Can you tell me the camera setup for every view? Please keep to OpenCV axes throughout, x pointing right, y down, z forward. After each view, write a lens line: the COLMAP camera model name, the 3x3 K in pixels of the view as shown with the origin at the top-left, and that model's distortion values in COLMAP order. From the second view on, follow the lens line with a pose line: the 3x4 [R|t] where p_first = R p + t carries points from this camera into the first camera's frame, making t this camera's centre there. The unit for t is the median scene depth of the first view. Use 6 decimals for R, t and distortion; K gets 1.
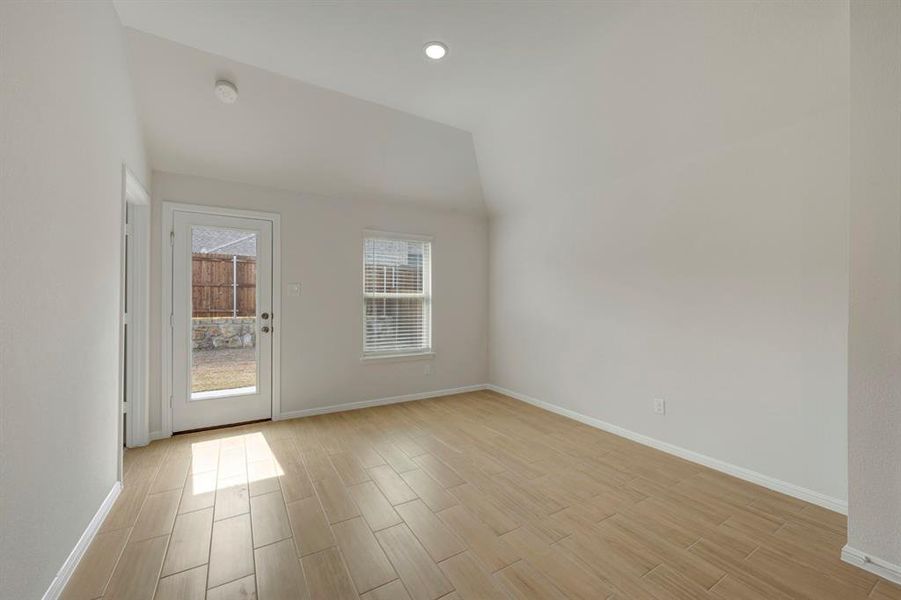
lens RADIAL K [[360.5, 0, 450.5], [0, 360.5, 300.0], [0, 0, 1]] dist [0.001305, 0.000137]
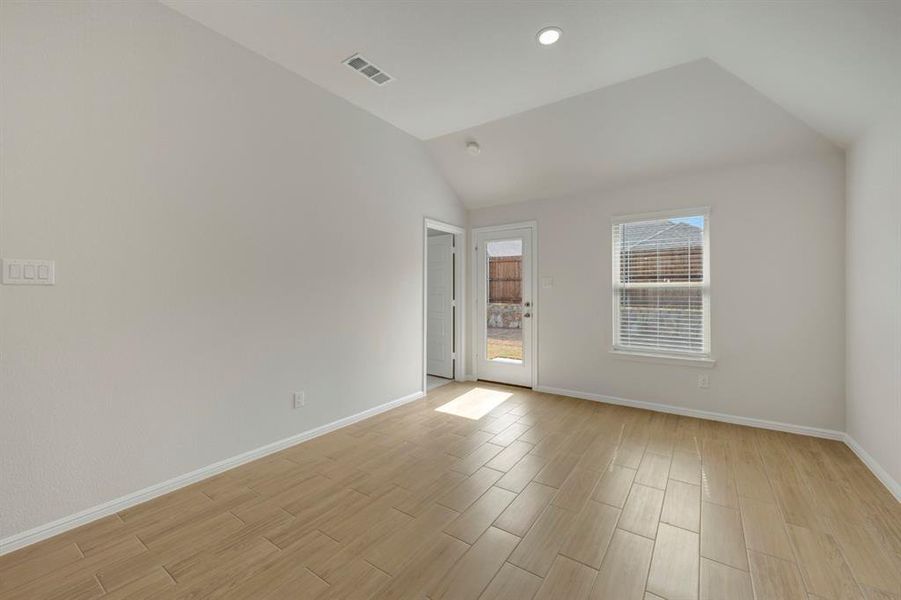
lens RADIAL K [[361.8, 0, 454.4], [0, 361.8, 290.6], [0, 0, 1]] dist [-0.001243, 0.000064]
pose [[0.406880, -0.009722, -0.913430, 0.519045], [0.004931, 0.999952, -0.008446, 0.005849], [0.913468, -0.001067, 0.406908, 0.254623]]
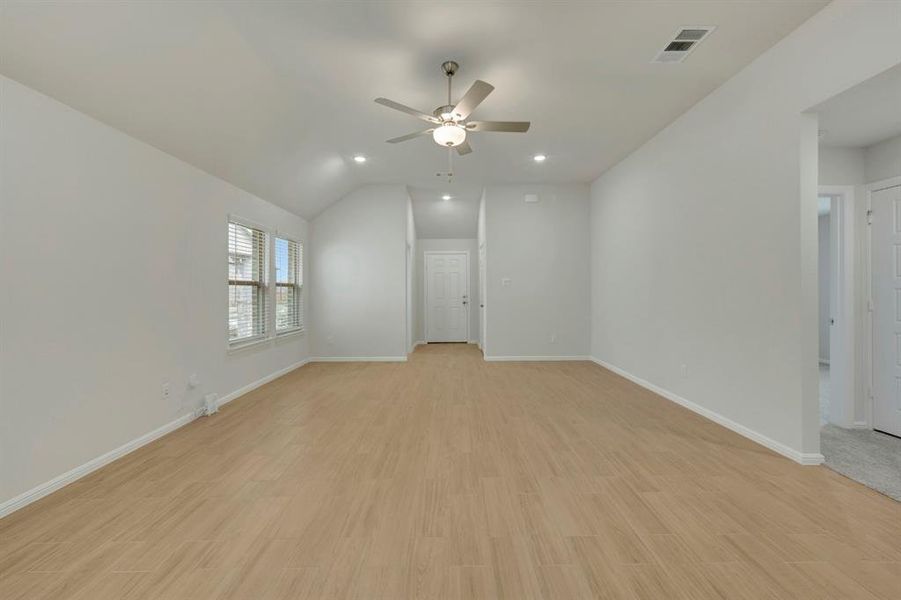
lens RADIAL K [[361.8, 0, 454.4], [0, 361.8, 290.6], [0, 0, 1]] dist [-0.001243, 0.000064]
pose [[0.867095, -0.007307, -0.498090, 0.551038], [0.007355, 0.999971, -0.001865, 0.011544], [0.498089, -0.002046, 0.867124, -0.973085]]
